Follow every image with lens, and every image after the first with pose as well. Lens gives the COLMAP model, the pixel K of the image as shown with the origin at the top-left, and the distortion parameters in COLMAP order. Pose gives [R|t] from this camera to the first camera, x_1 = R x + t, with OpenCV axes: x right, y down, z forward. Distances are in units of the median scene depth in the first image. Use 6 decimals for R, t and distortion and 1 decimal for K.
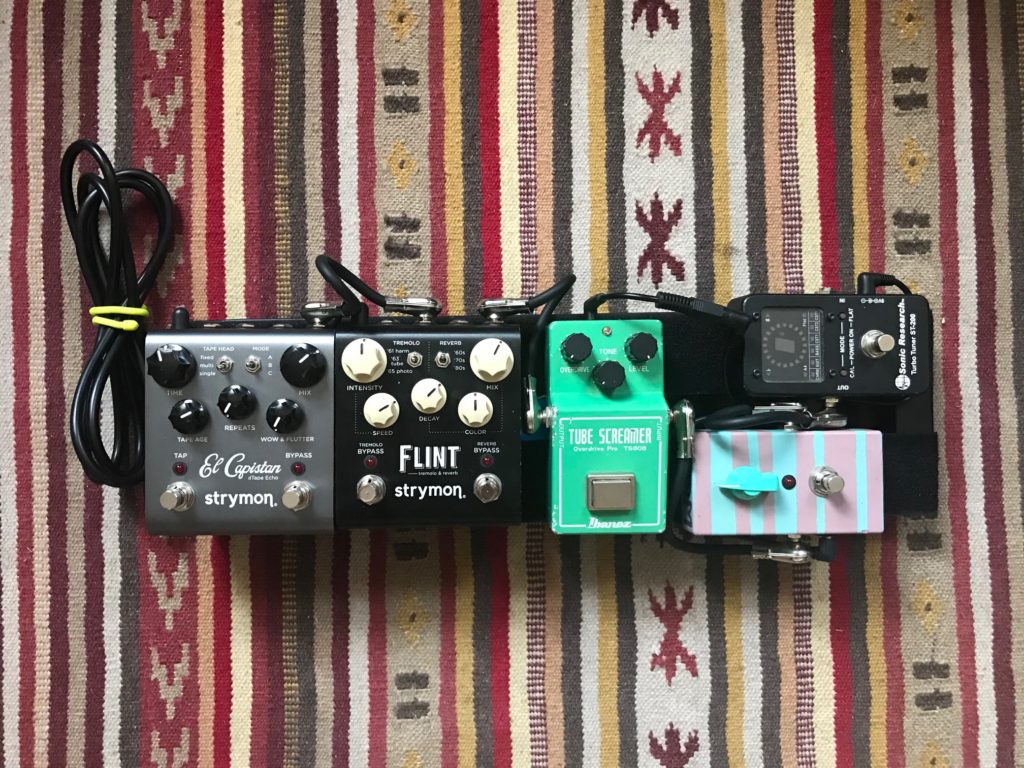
lens RADIAL K [[841.7, 0, 517.7], [0, 841.7, 377.4], [0, 0, 1]] dist [0.007578, 0.018971]
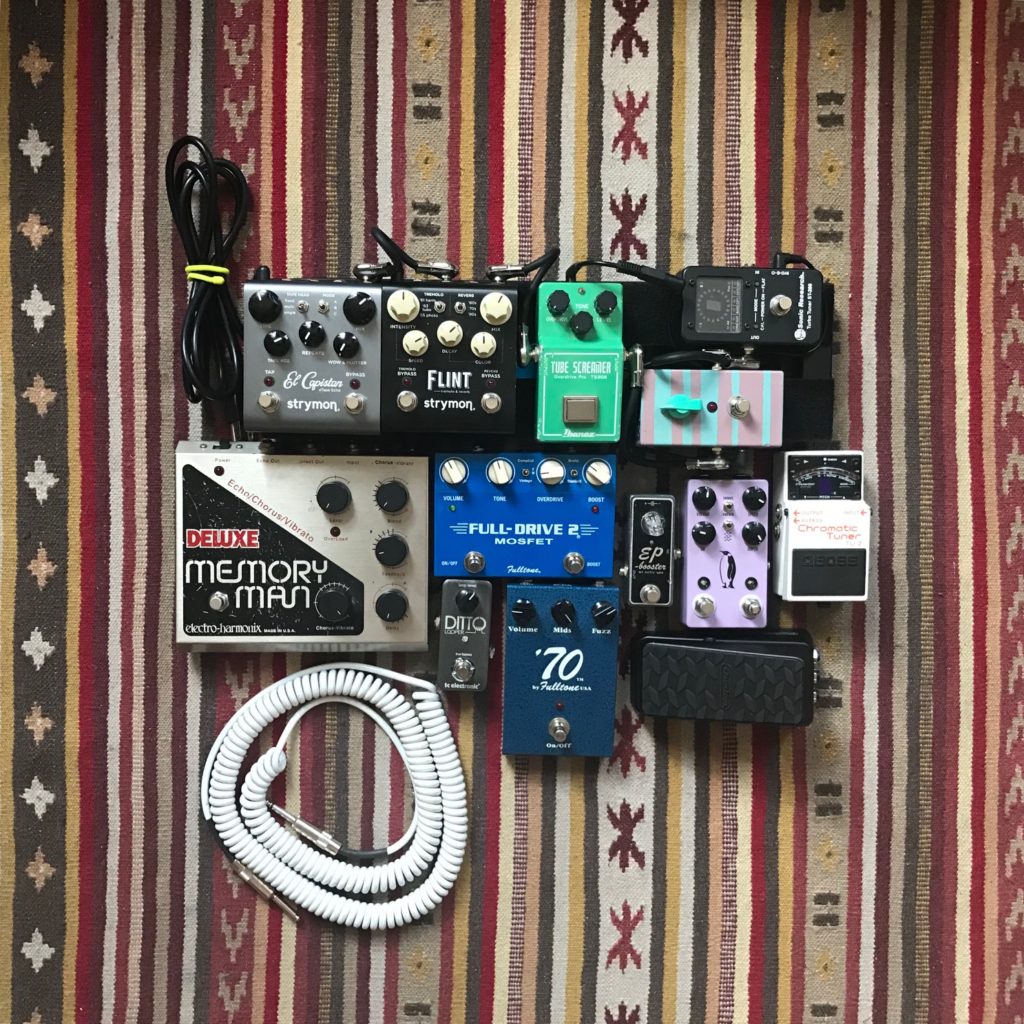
lens RADIAL K [[1237.3, 0, 509.8], [0, 1237.3, 518.7], [0, 0, 1]] dist [0.020836, 0.000000]
pose [[0.999702, 0.023199, 0.007583, -0.013818], [-0.023535, 0.998587, 0.047645, 0.193589], [-0.006467, -0.047809, 0.998836, -0.890761]]
